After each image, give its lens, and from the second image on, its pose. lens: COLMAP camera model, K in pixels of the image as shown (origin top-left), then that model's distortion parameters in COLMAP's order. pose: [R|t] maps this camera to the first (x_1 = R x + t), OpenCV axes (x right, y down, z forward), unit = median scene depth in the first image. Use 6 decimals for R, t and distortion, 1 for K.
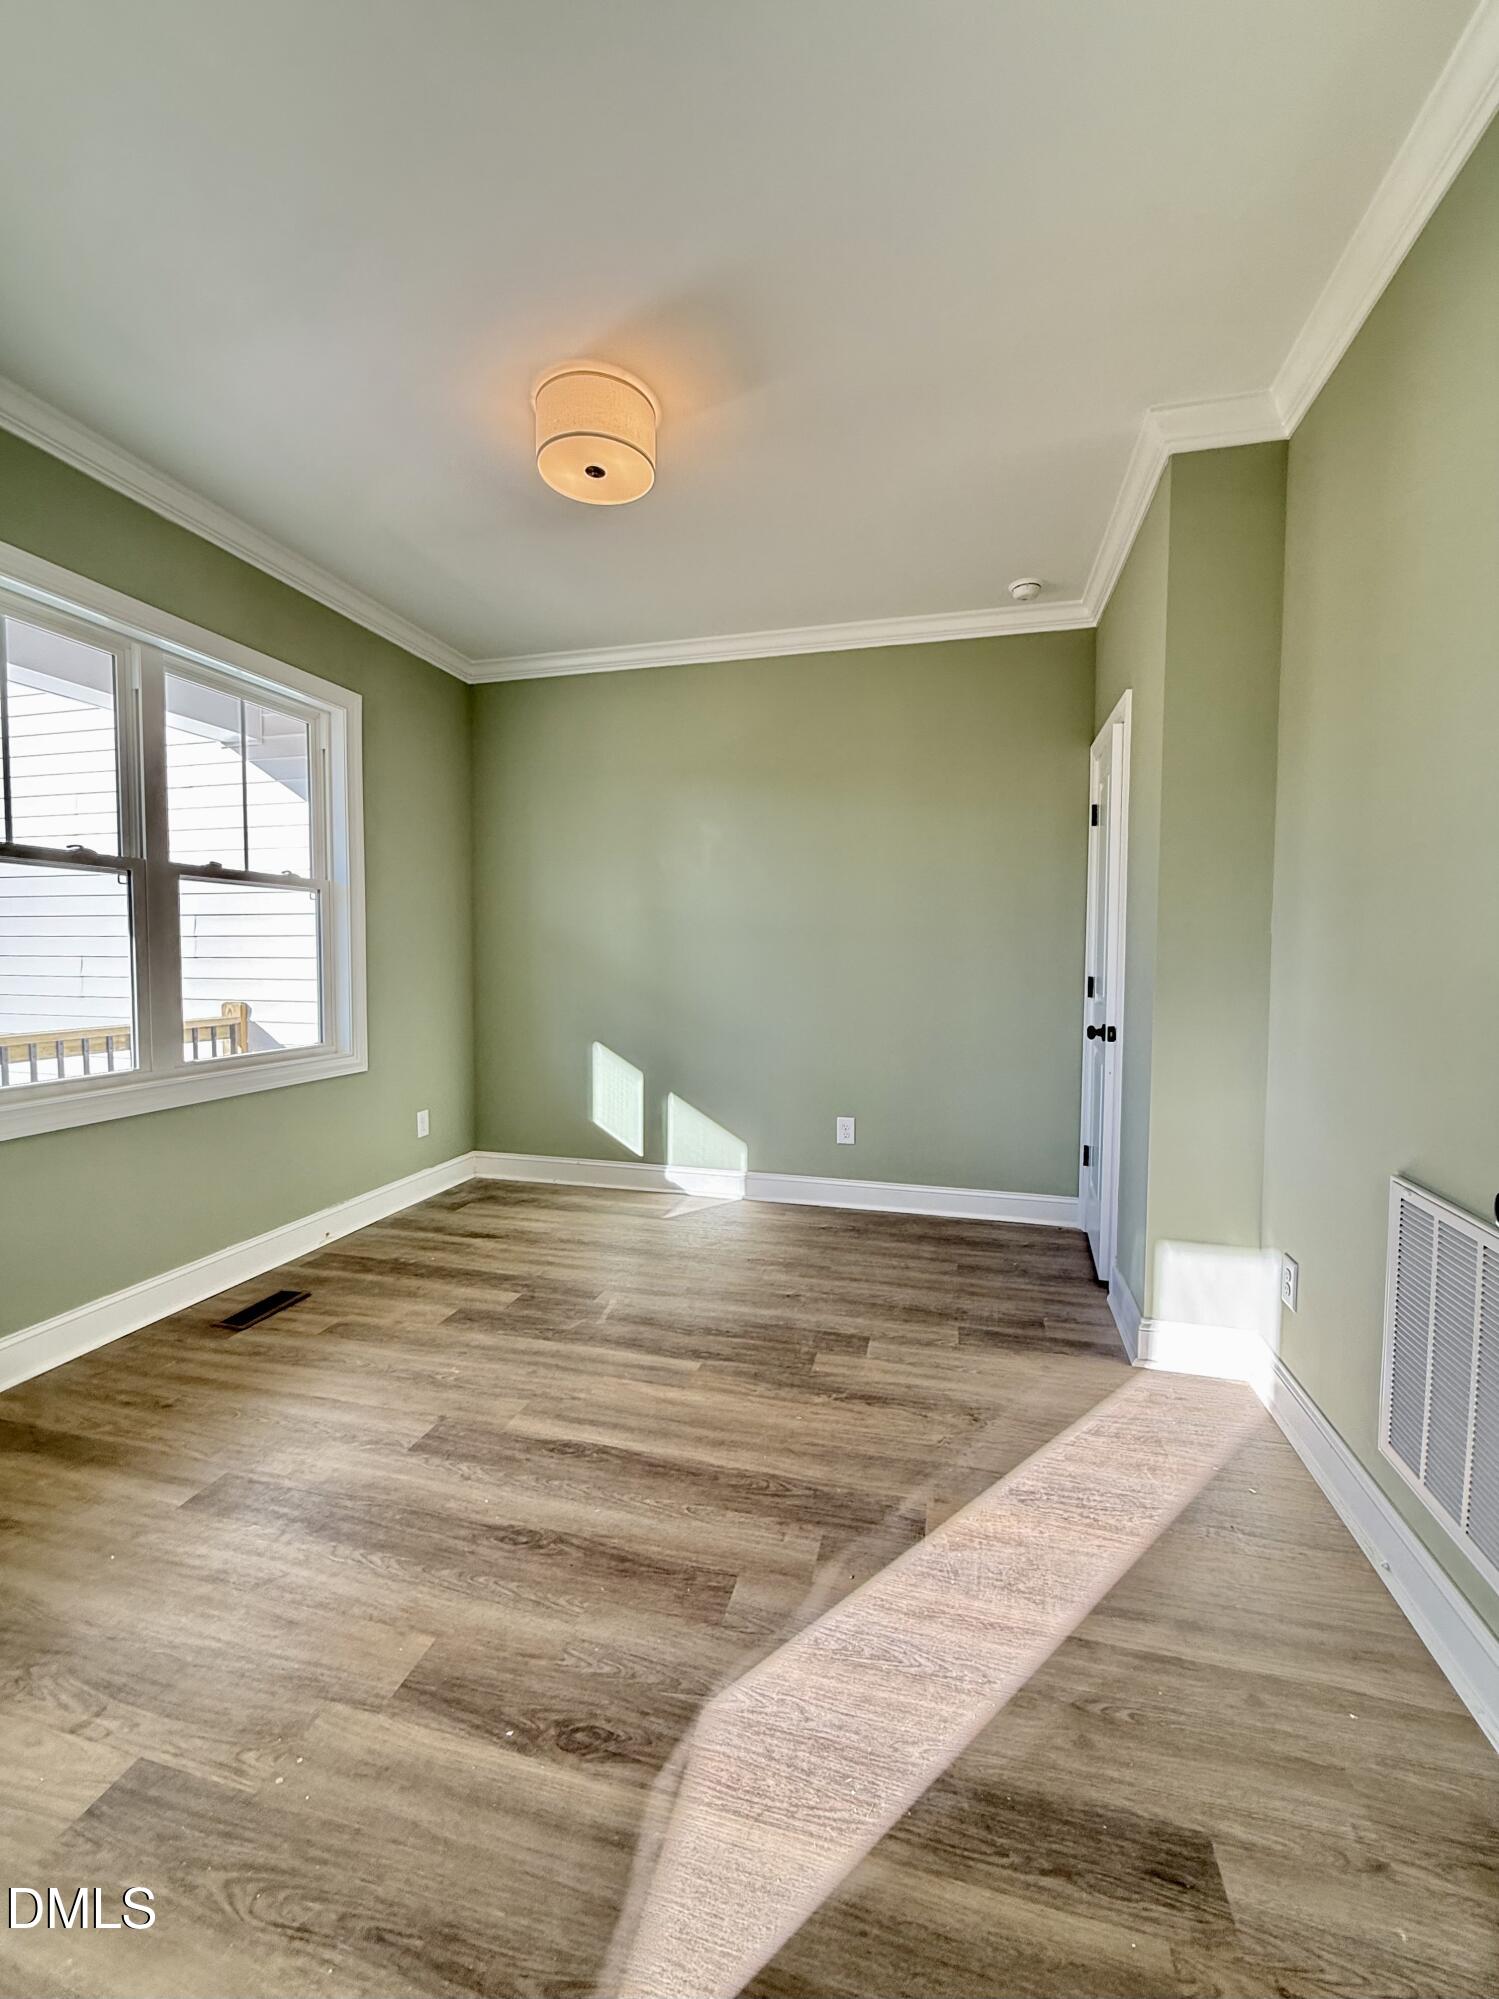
lens RADIAL K [[806.3, 0, 750.7], [0, 806.3, 994.4], [0, 0, 1]] dist [0.003793, -0.000839]
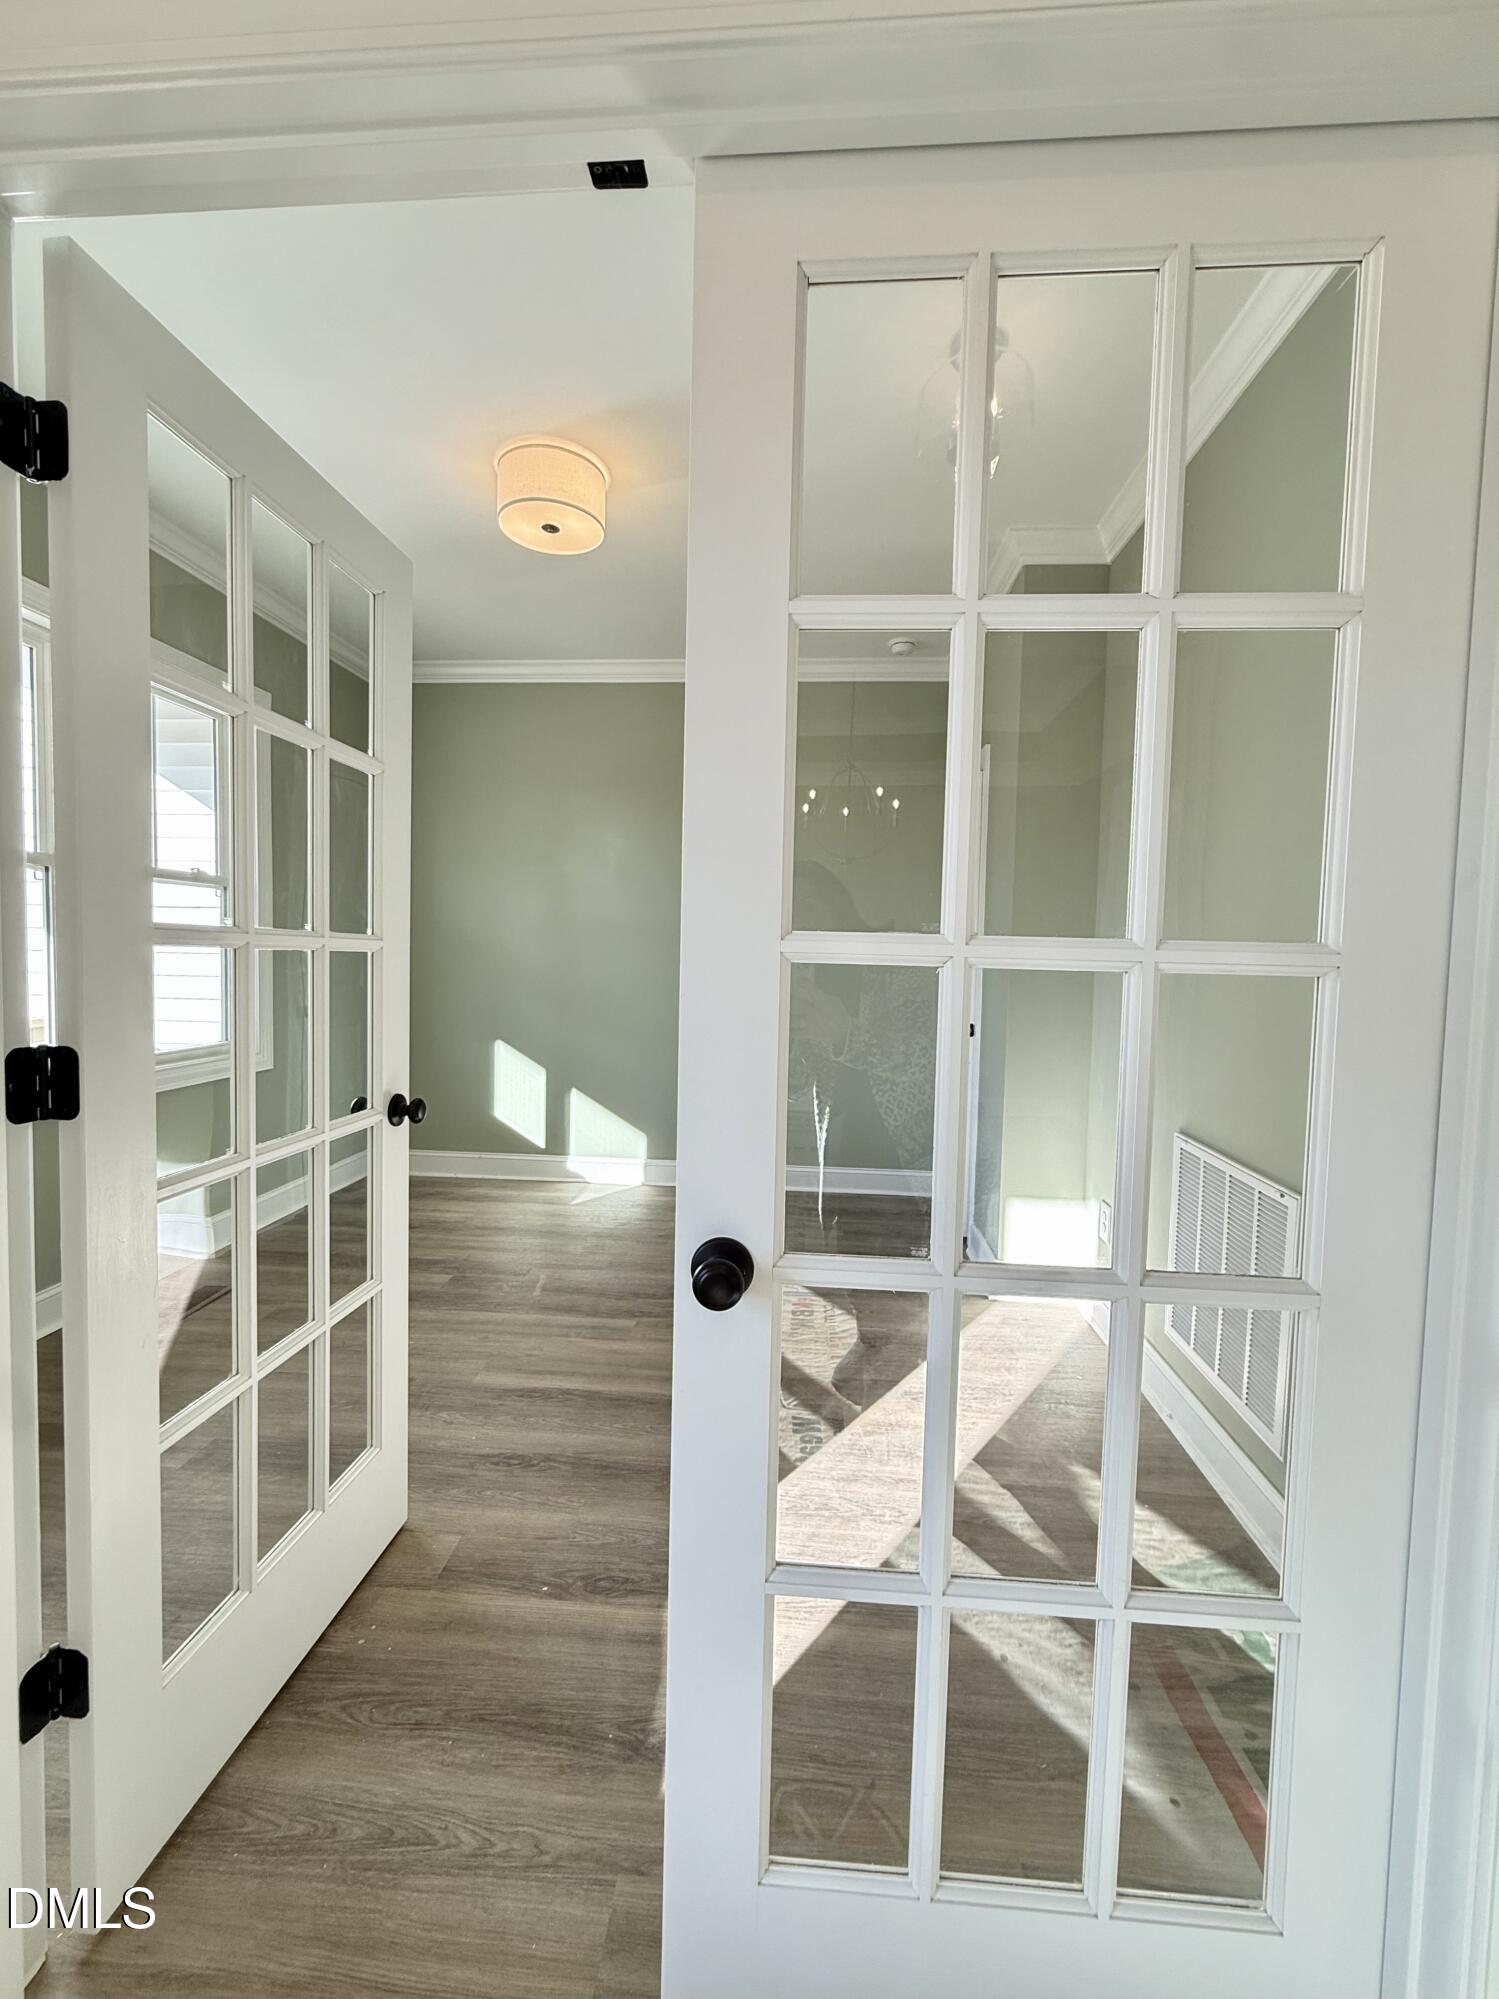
lens RADIAL K [[806.3, 0, 755.7], [0, 806.3, 997.8], [0, 0, 1]] dist [0.003793, -0.000839]
pose [[0.982938, 0.005810, 0.183844, -0.127063], [-0.007276, 0.999947, 0.007300, -0.008946], [-0.183792, -0.008513, 0.982928, -0.170872]]
